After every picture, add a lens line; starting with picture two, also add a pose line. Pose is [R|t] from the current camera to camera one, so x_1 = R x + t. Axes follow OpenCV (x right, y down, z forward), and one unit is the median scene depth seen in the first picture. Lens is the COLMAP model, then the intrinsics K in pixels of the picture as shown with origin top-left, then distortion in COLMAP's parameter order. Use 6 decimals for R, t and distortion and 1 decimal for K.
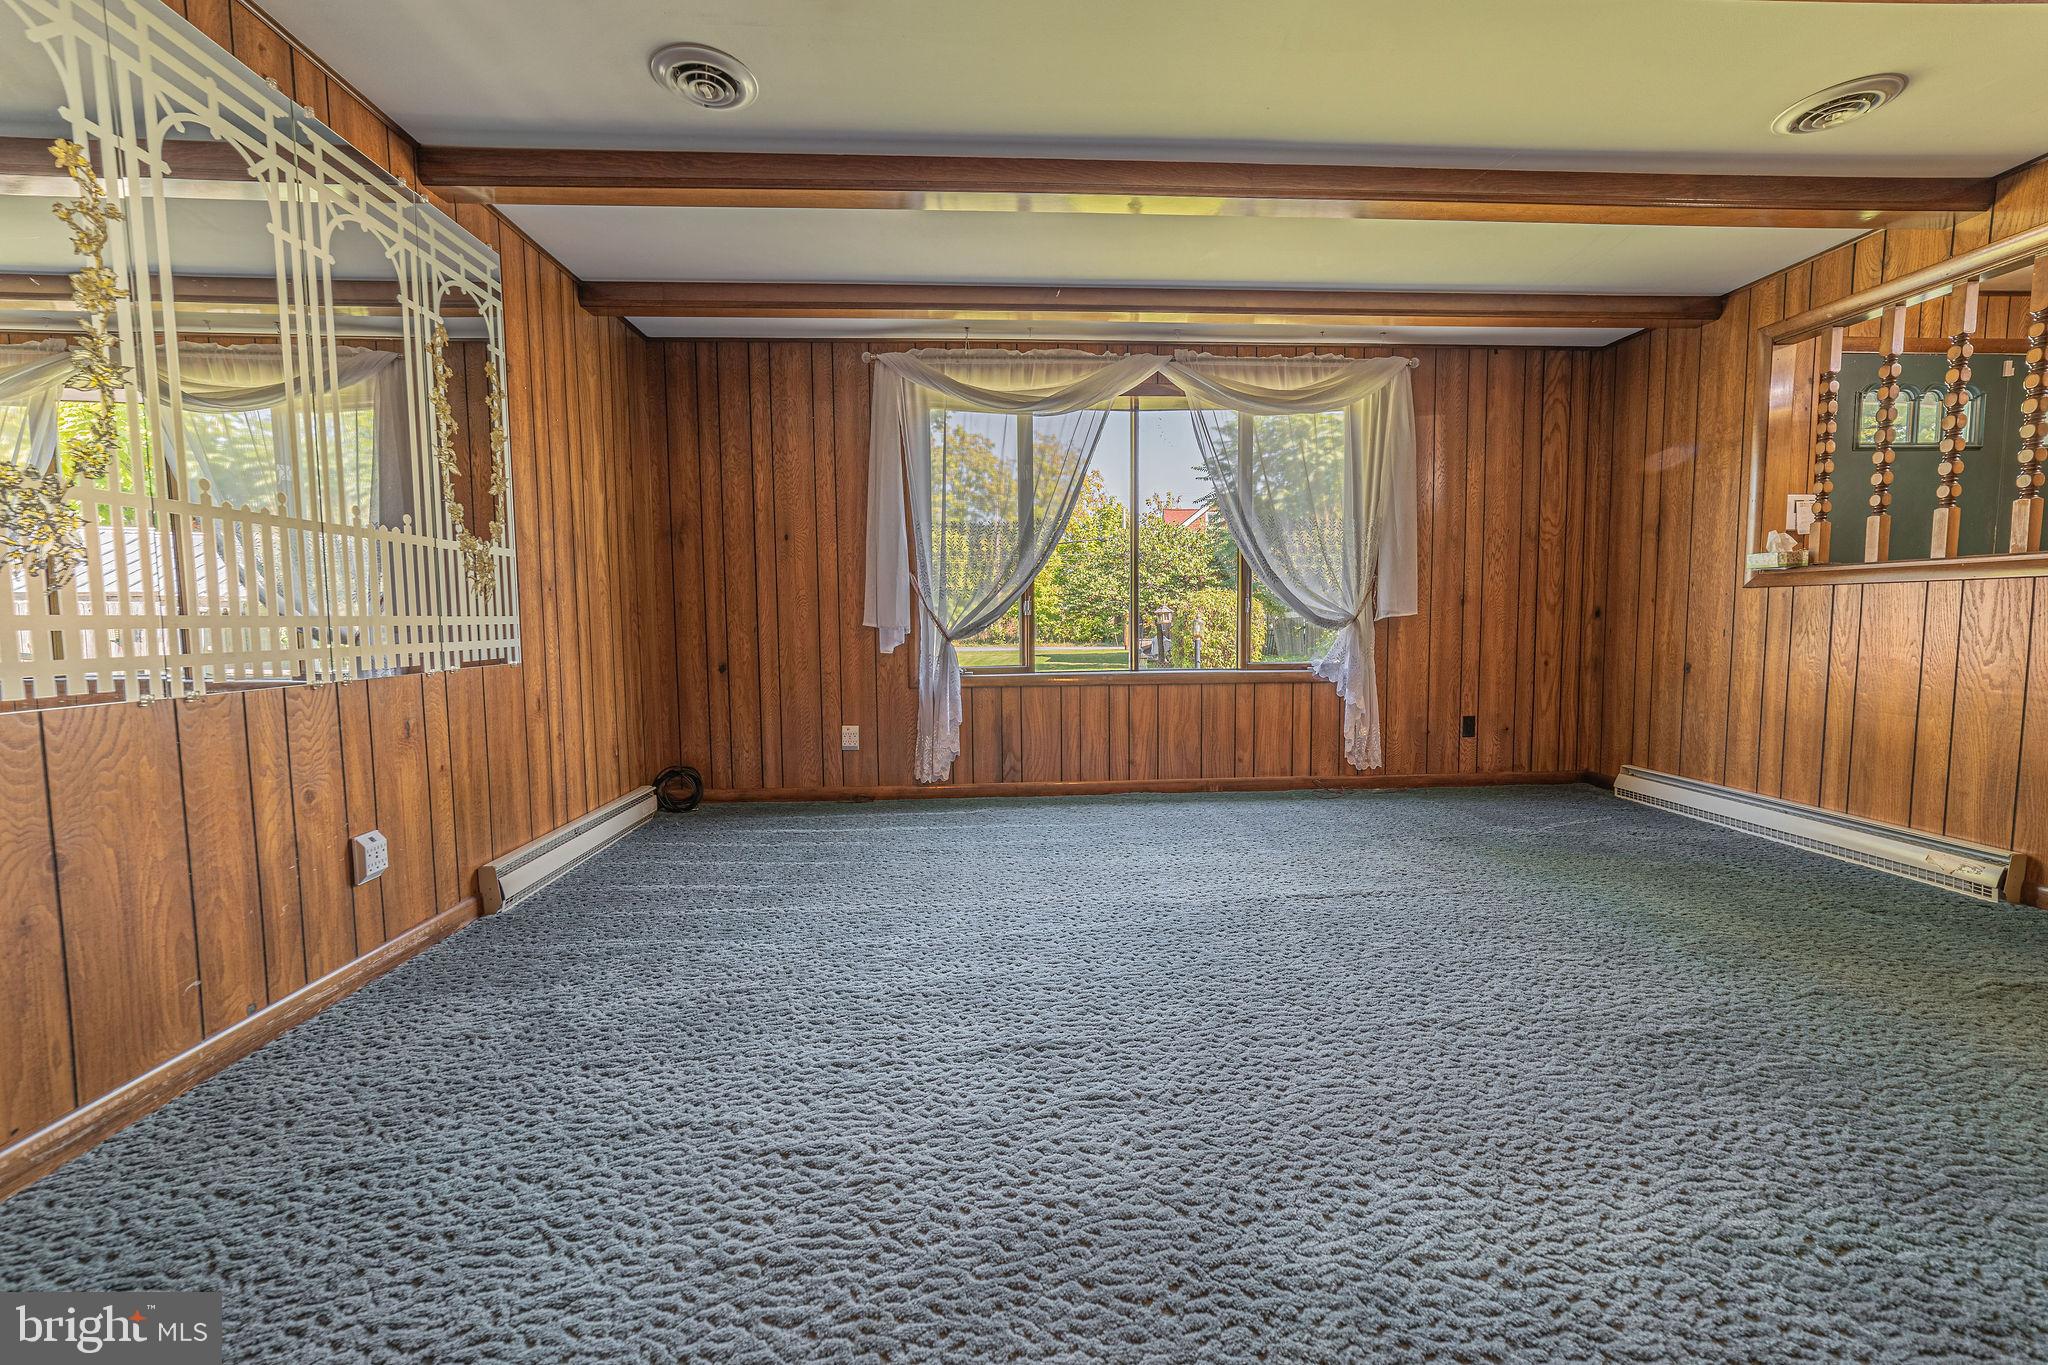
lens RADIAL K [[806.6, 0, 1023.9], [0, 806.6, 683.9], [0, 0, 1]] dist [-0.023222, 0.008216]
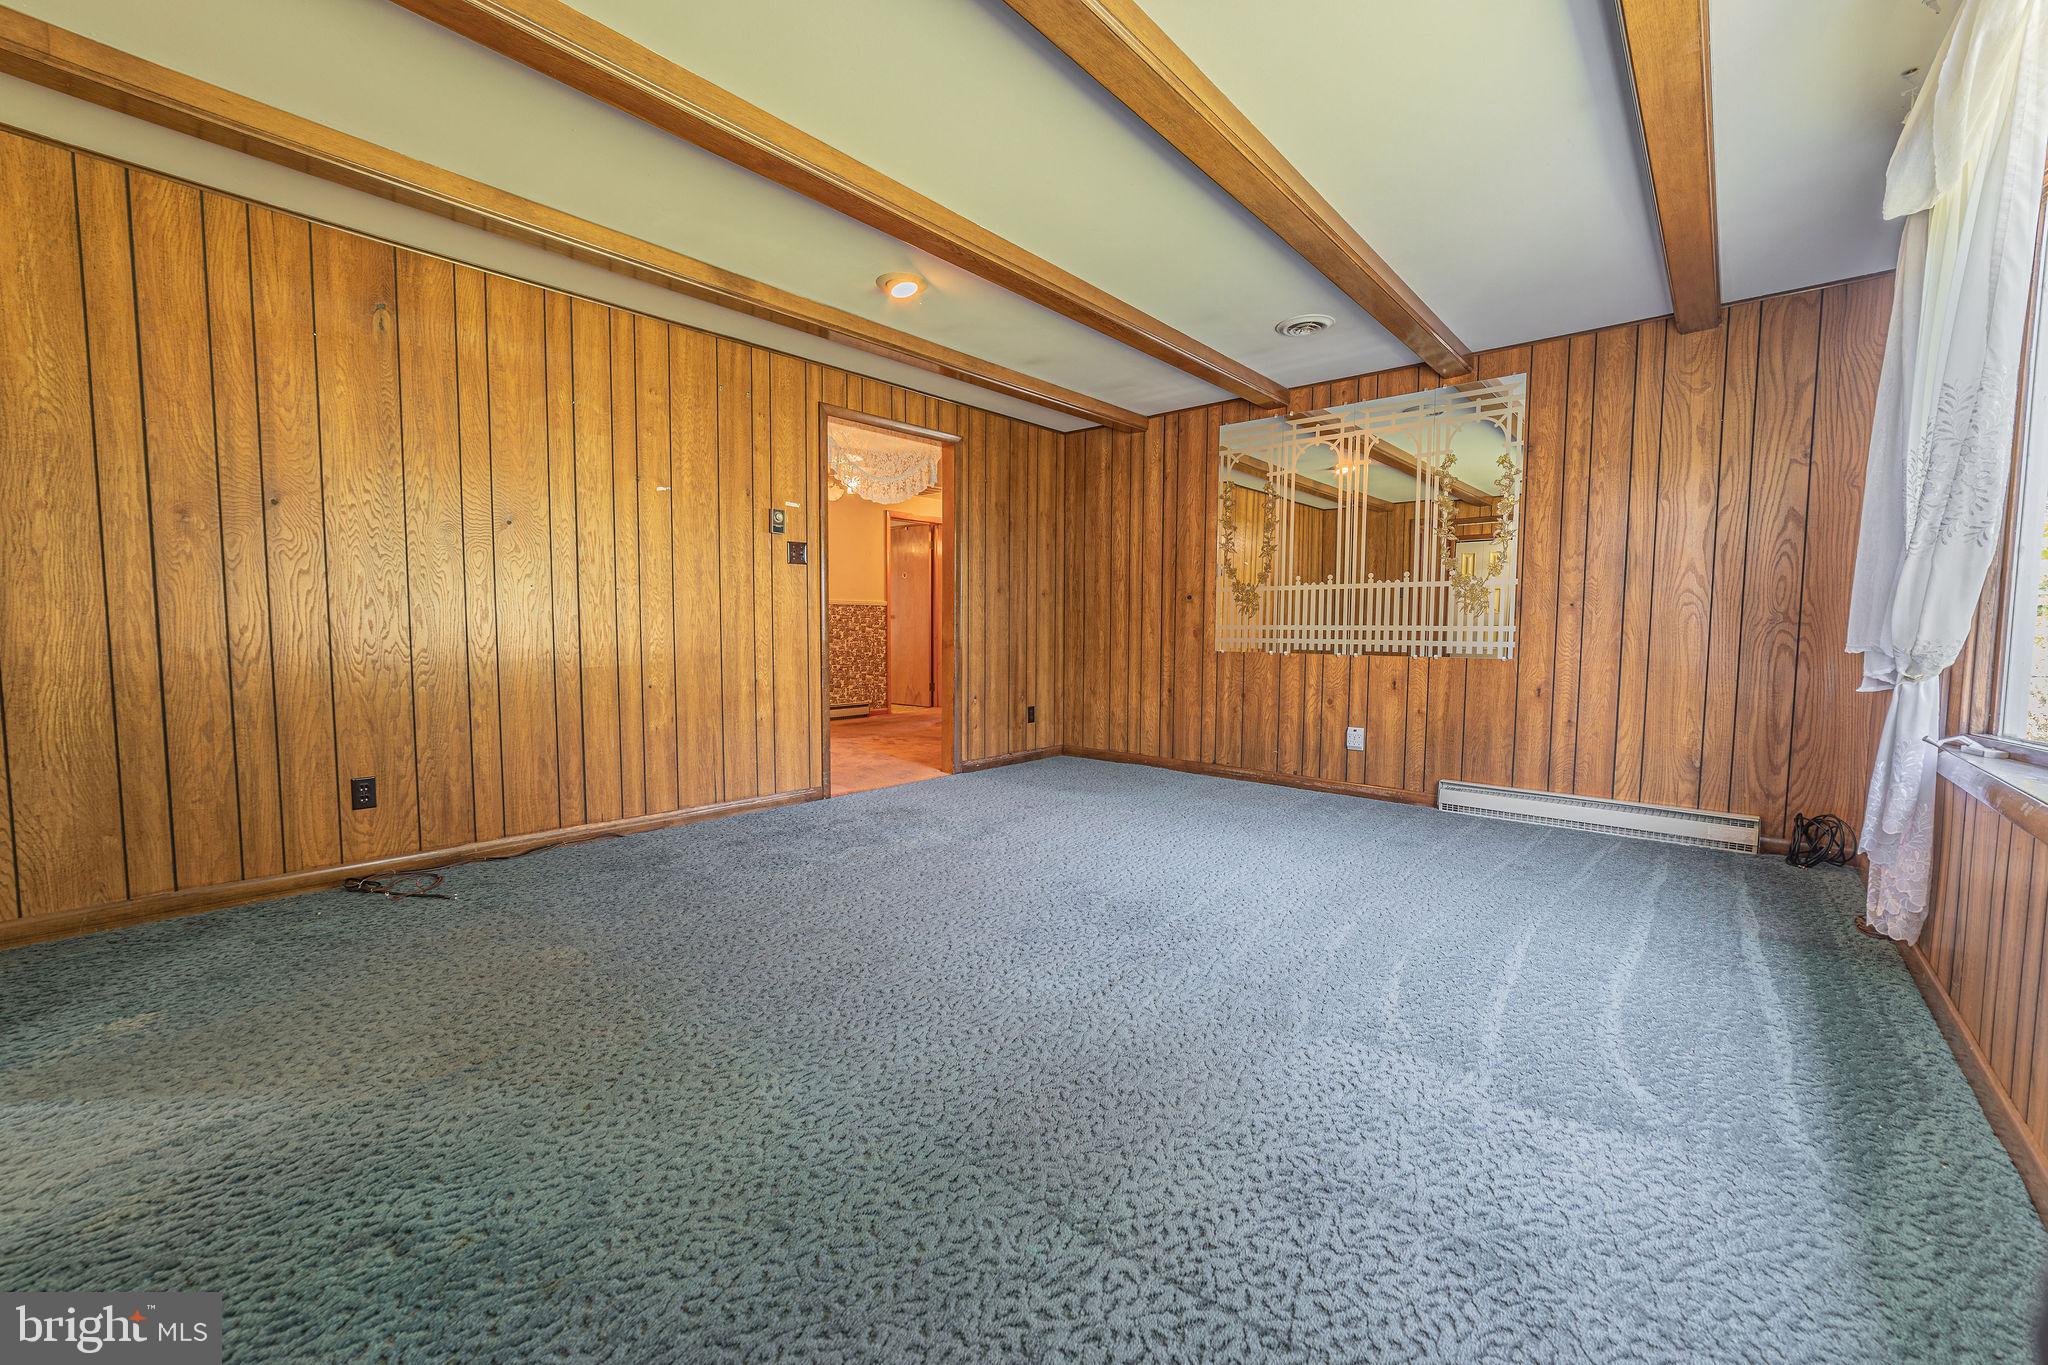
lens RADIAL K [[806.6, 0, 1019.5], [0, 806.6, 684.7], [0, 0, 1]] dist [-0.023222, 0.008216]
pose [[-0.706933, 0.056692, -0.705005, 0.739737], [-0.056604, 0.989050, 0.136292, -0.093891], [0.705012, 0.136255, -0.695983, 1.036565]]
